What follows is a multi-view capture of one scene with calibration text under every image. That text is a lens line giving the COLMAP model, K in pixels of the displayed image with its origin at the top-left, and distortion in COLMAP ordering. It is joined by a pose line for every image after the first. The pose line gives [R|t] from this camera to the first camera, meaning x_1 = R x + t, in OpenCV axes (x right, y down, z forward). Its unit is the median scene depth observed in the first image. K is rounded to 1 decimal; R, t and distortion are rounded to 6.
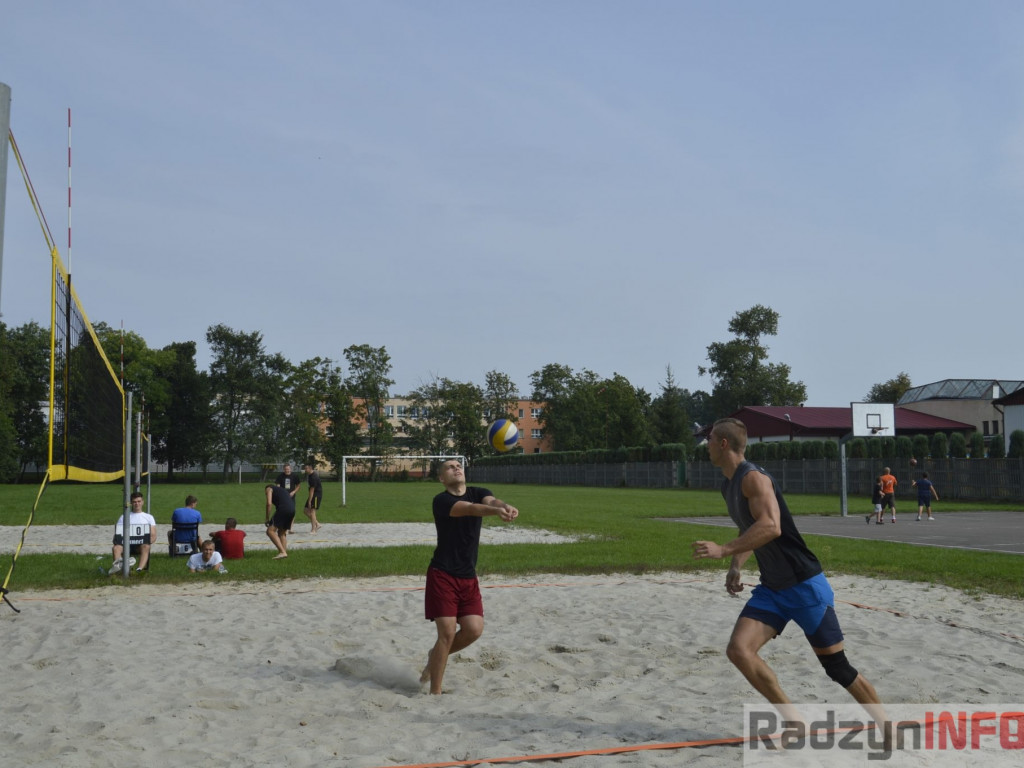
lens RADIAL K [[1053.9, 0, 501.0], [0, 1053.9, 399.4], [0, 0, 1]] dist [-0.037673, 0.000000]
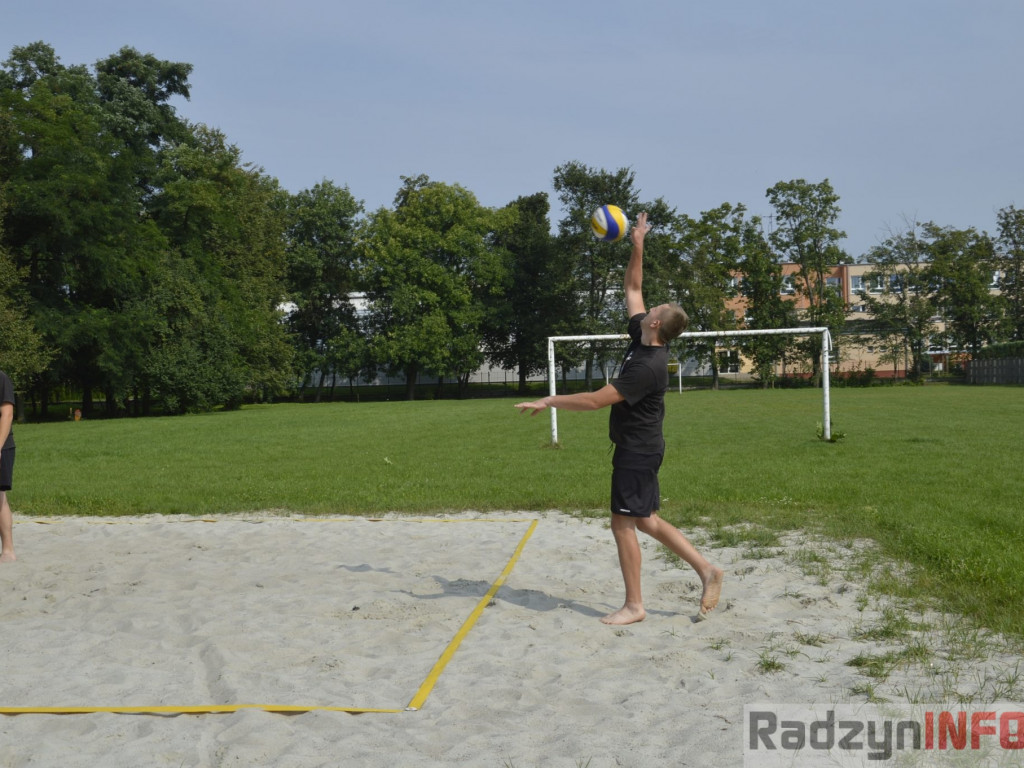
lens RADIAL K [[1350.7, 0, 498.8], [0, 1350.7, 405.5], [0, 0, 1]] dist [-0.007542, 0.000000]
pose [[0.924609, -0.017473, -0.380517, 0.018371], [0.051842, 0.995425, 0.080260, 0.012527], [0.377374, -0.093936, 0.921285, 0.158952]]
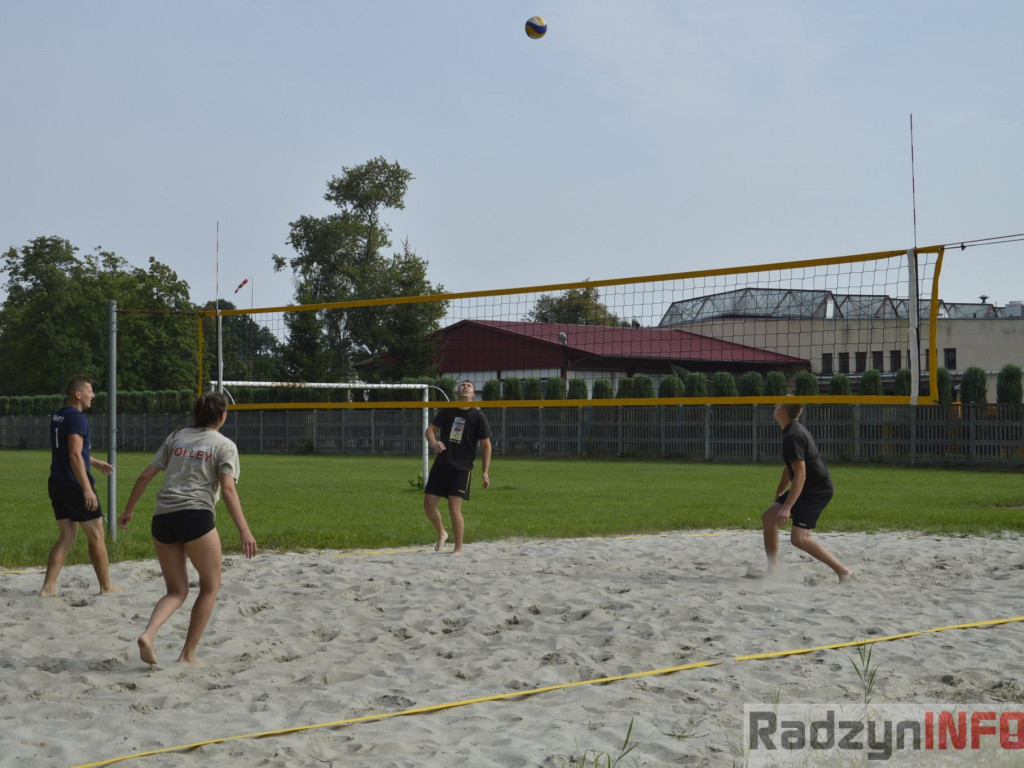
lens RADIAL K [[1660.4, 0, 496.5], [0, 1660.4, 442.6], [0, 0, 1]] dist [-0.022128, 0.000000]
pose [[0.912168, 0.002116, 0.409812, -0.113510], [-0.032439, 0.997222, 0.067055, 0.010464], [-0.408532, -0.074460, 0.909702, 0.112444]]
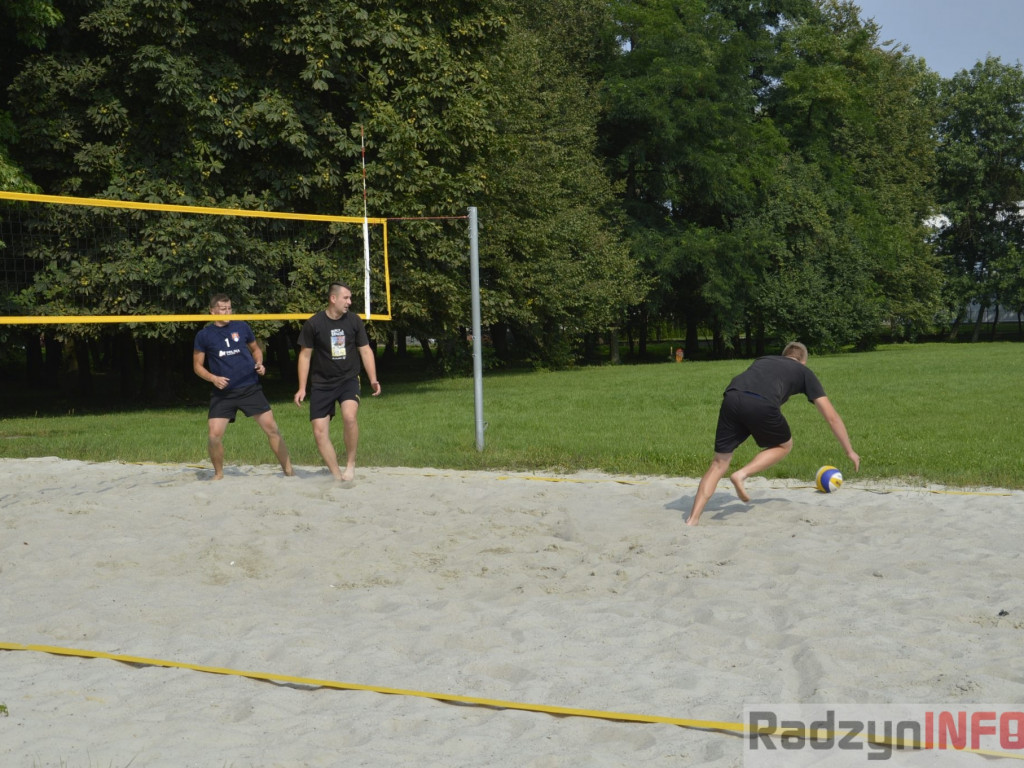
lens RADIAL K [[1660.4, 0, 496.7], [0, 1660.4, 404.6], [0, 0, 1]] dist [-0.022128, 0.000000]
pose [[0.692776, 0.013227, -0.721032, 0.017350], [0.073804, 0.993282, 0.089132, 0.012982], [0.717366, -0.114963, 0.687145, 0.162594]]
